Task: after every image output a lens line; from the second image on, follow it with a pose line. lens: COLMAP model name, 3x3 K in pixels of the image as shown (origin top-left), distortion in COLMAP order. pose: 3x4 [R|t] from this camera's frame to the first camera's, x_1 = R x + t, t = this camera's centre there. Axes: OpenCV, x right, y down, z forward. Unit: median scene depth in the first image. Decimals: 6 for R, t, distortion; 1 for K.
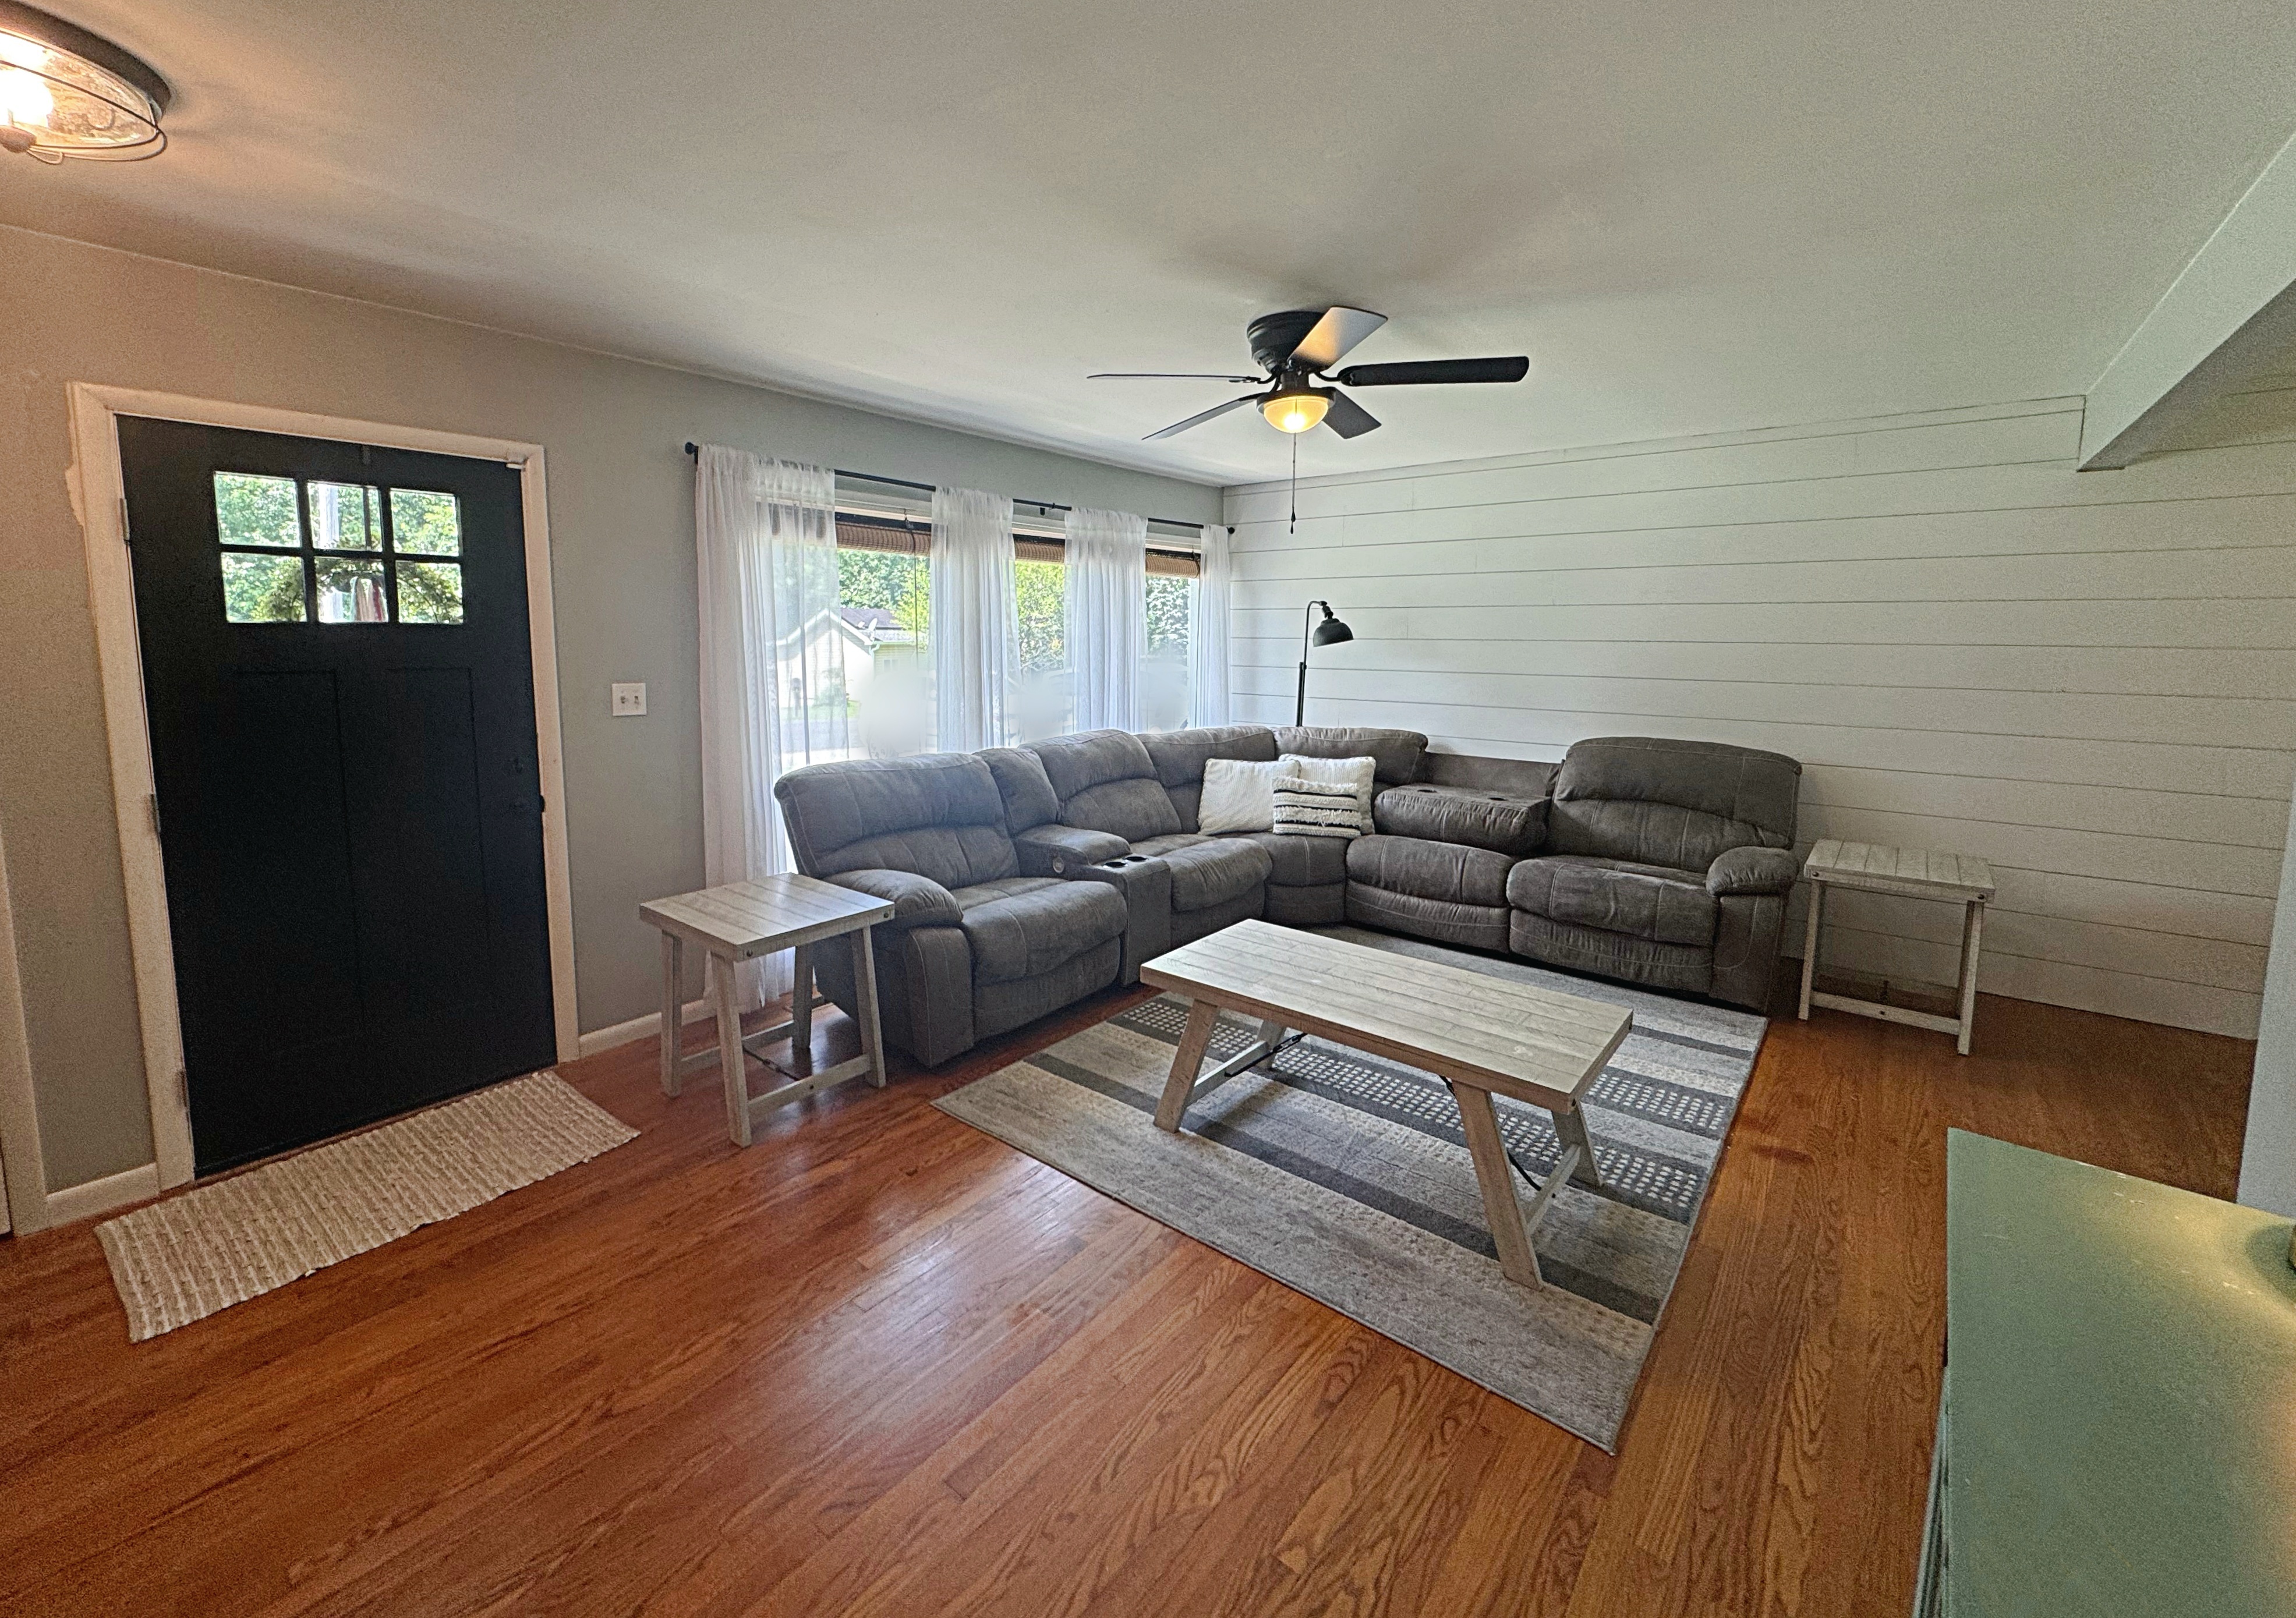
lens RADIAL K [[946.2, 0, 1108.8], [0, 946.2, 734.8], [0, 0, 1]] dist [-0.000021, 0.000018]
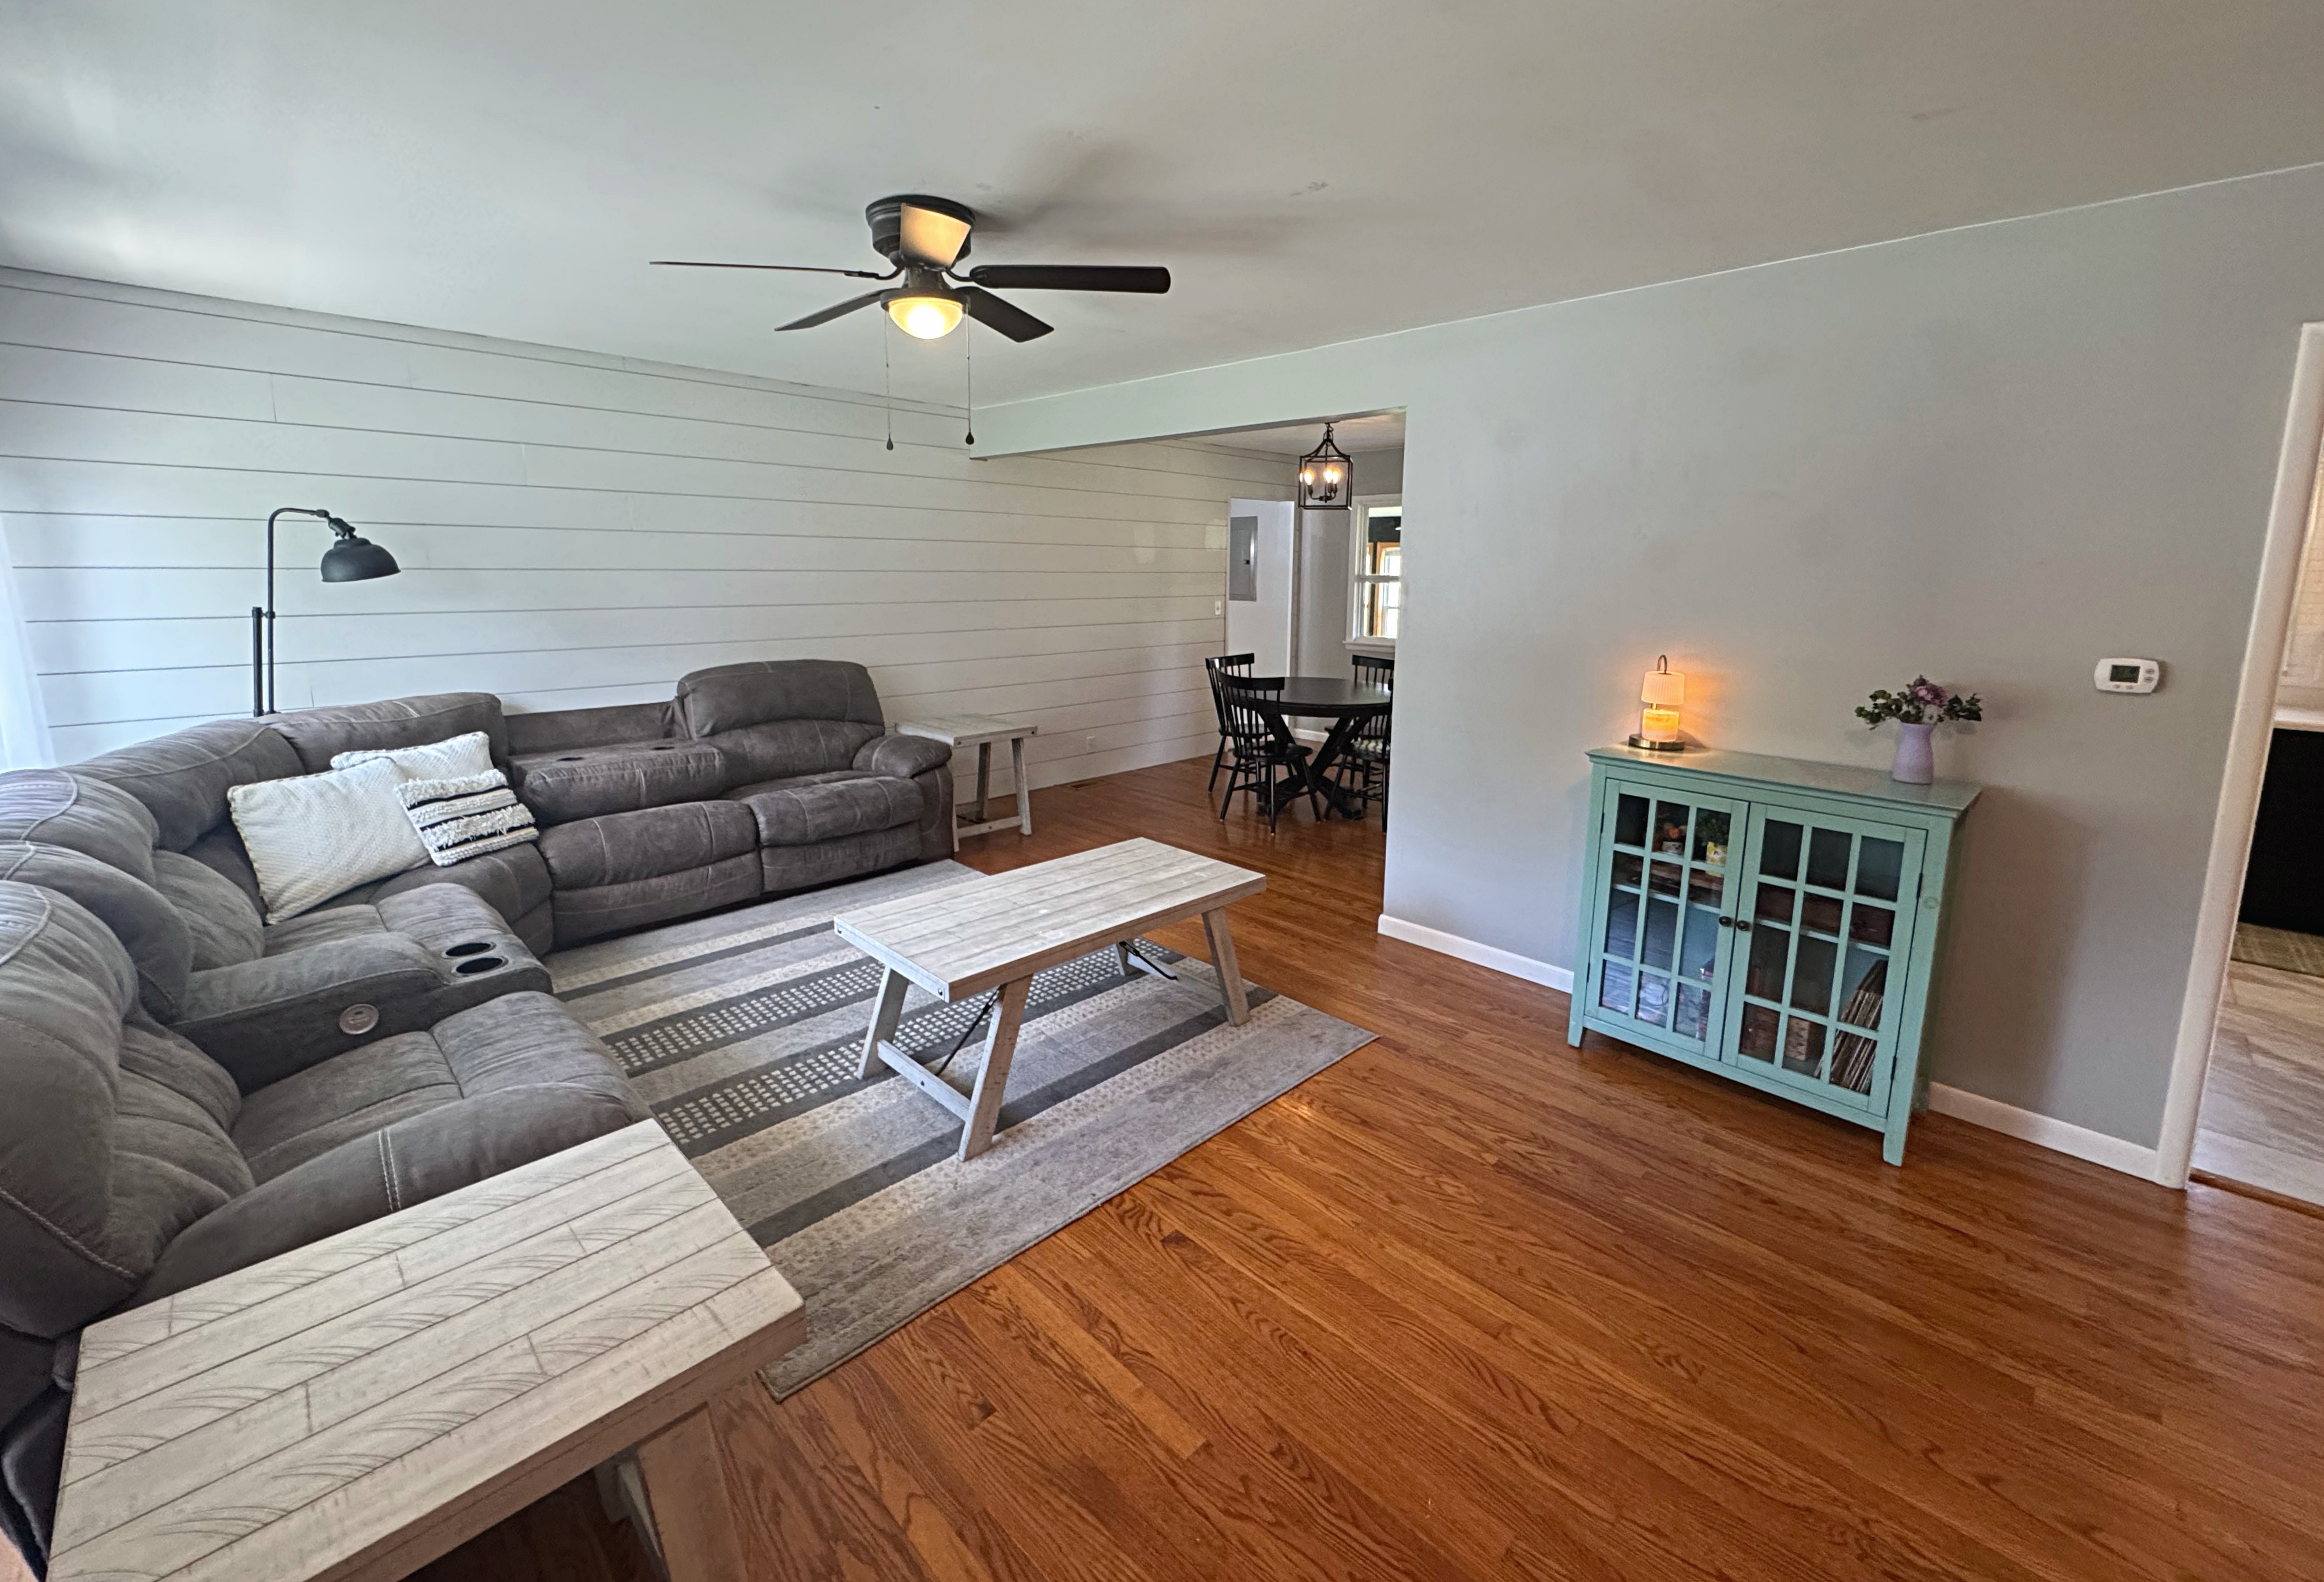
lens RADIAL K [[942.5, 0, 1173.1], [0, 942.5, 714.4], [0, 0, 1]] dist [-0.008347, 0.000002]
pose [[0.082389, -0.157187, 0.984126, -0.507998], [0.099750, 0.983825, 0.148788, -0.057861], [-0.991596, 0.085908, 0.096736, 0.521810]]
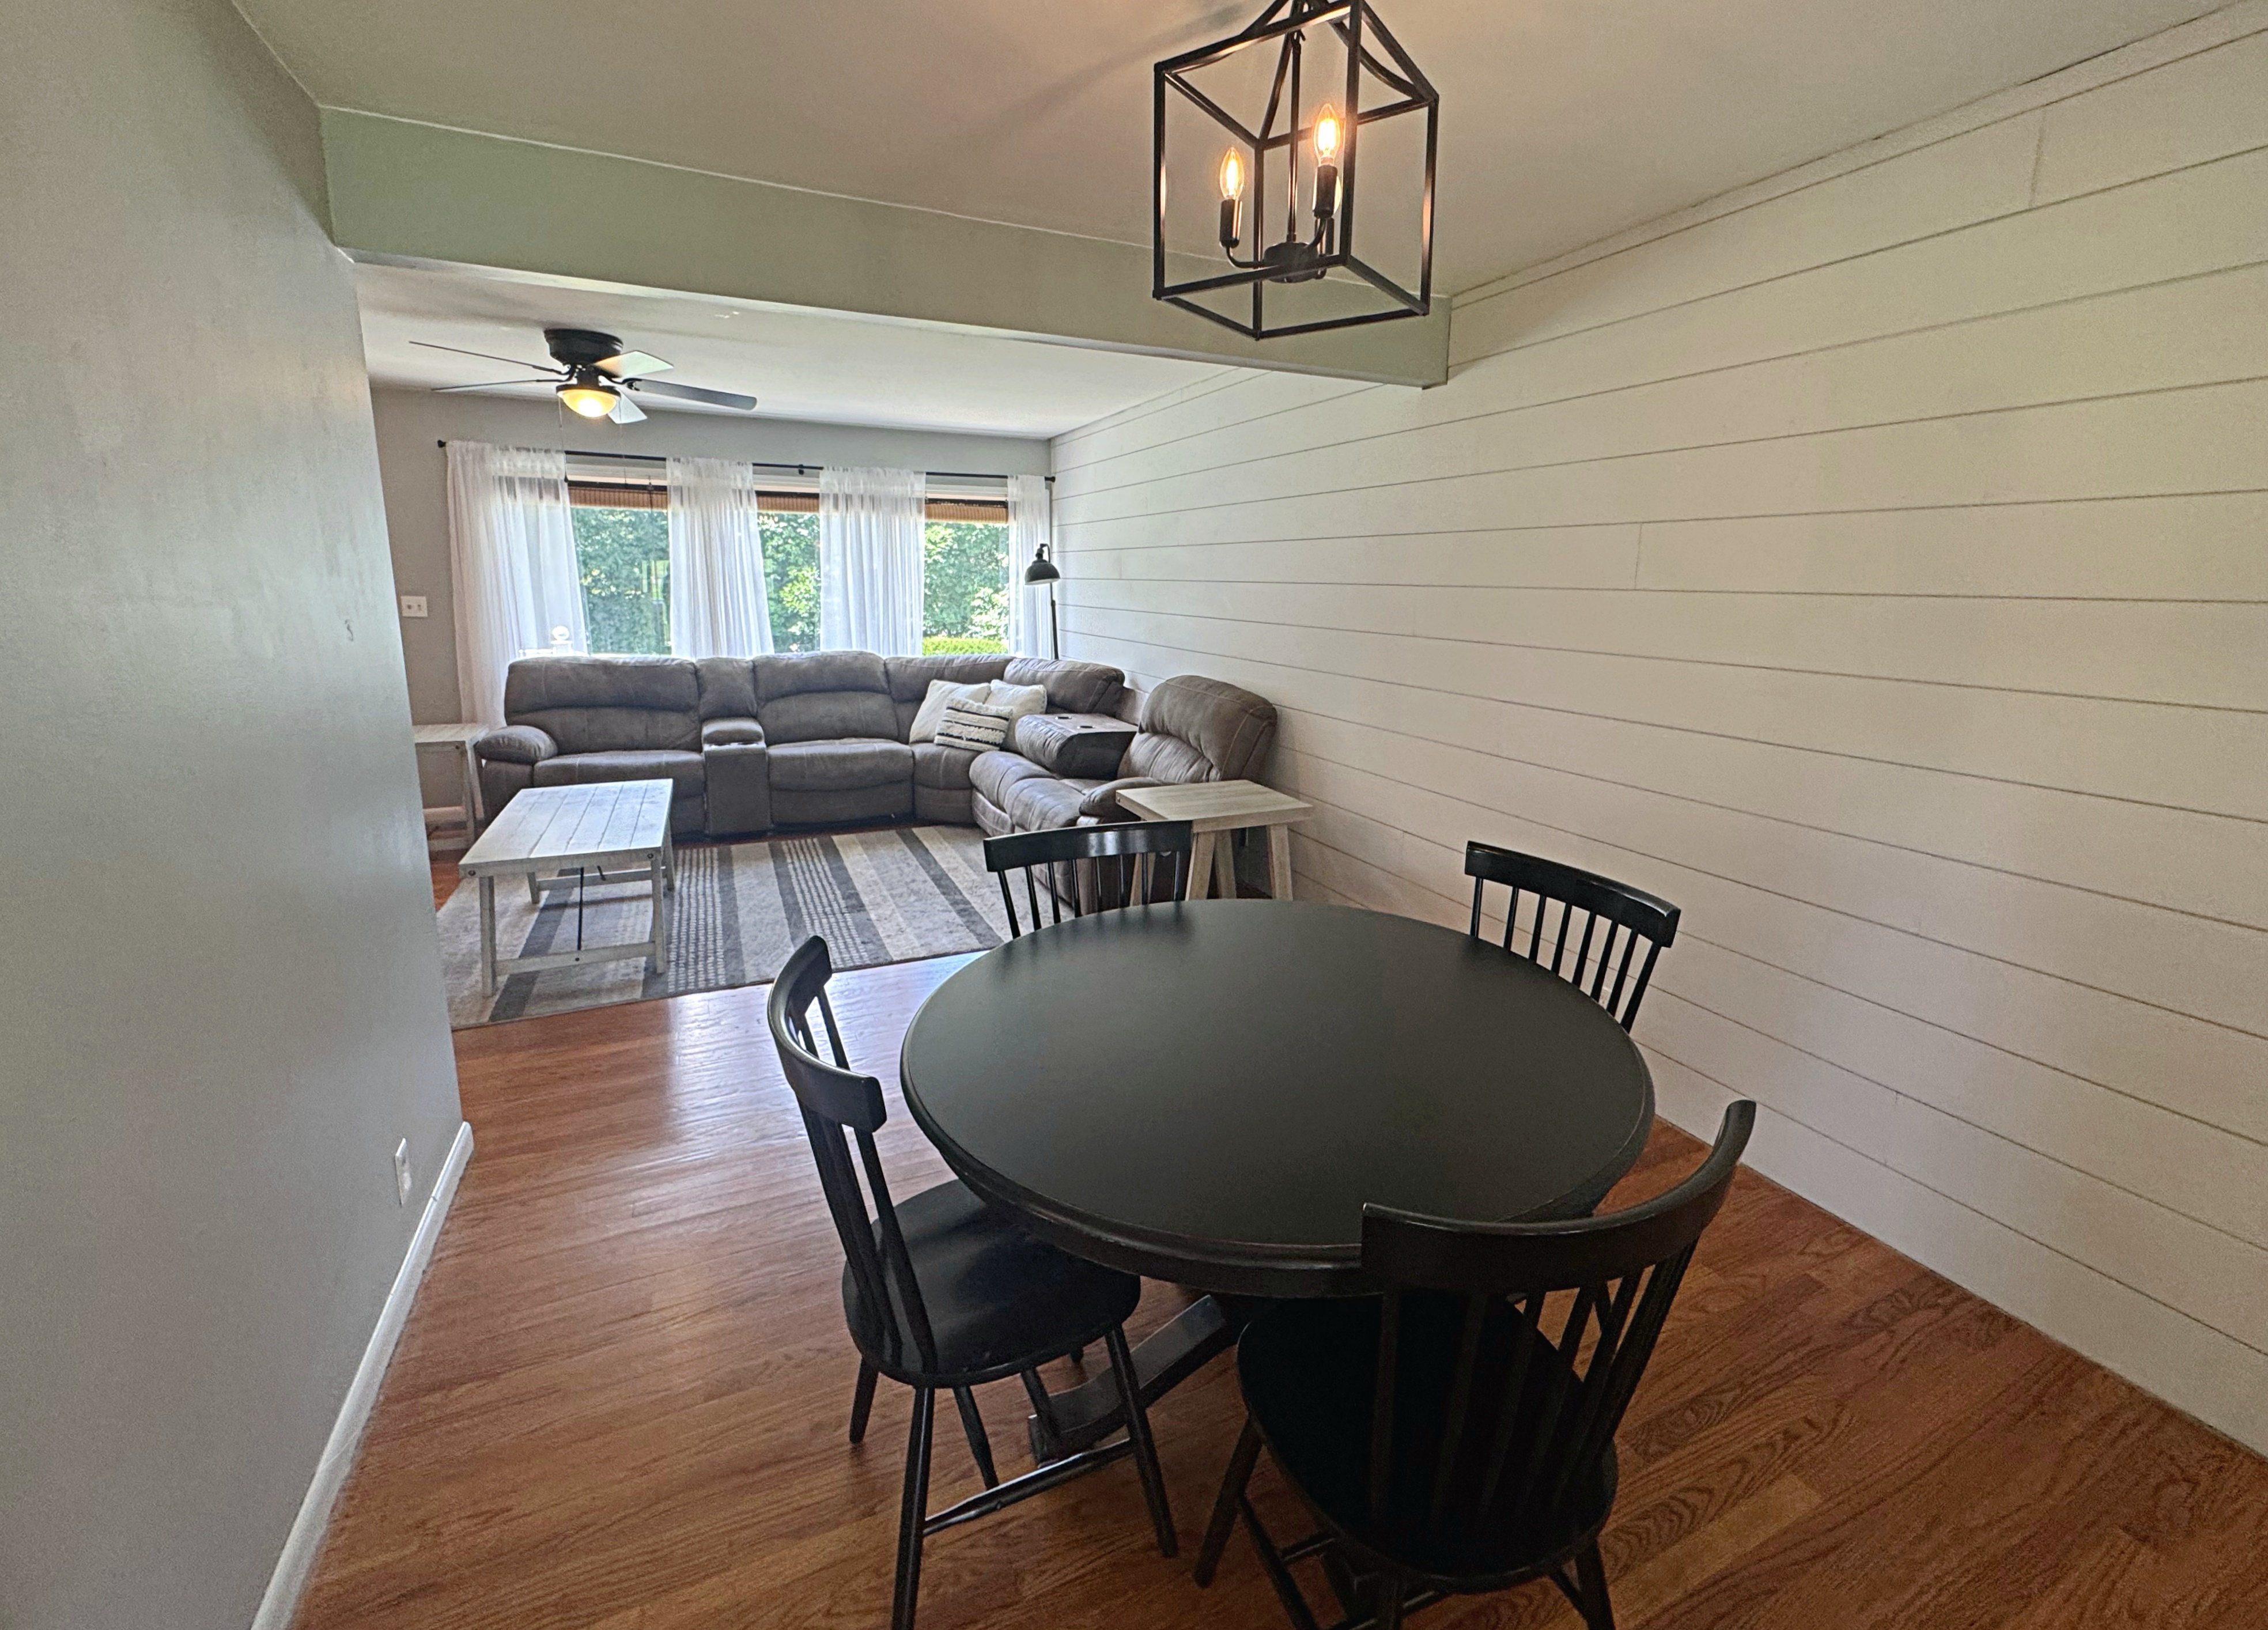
lens RADIAL K [[948.1, 0, 1140.3], [0, 948.1, 753.2], [0, 0, 1]] dist [-0.000325, 0.000054]
pose [[0.902207, 0.086727, -0.422493, 1.118582], [-0.057542, 0.995021, 0.081373, 0.007384], [0.427447, -0.049104, 0.902706, 0.057429]]
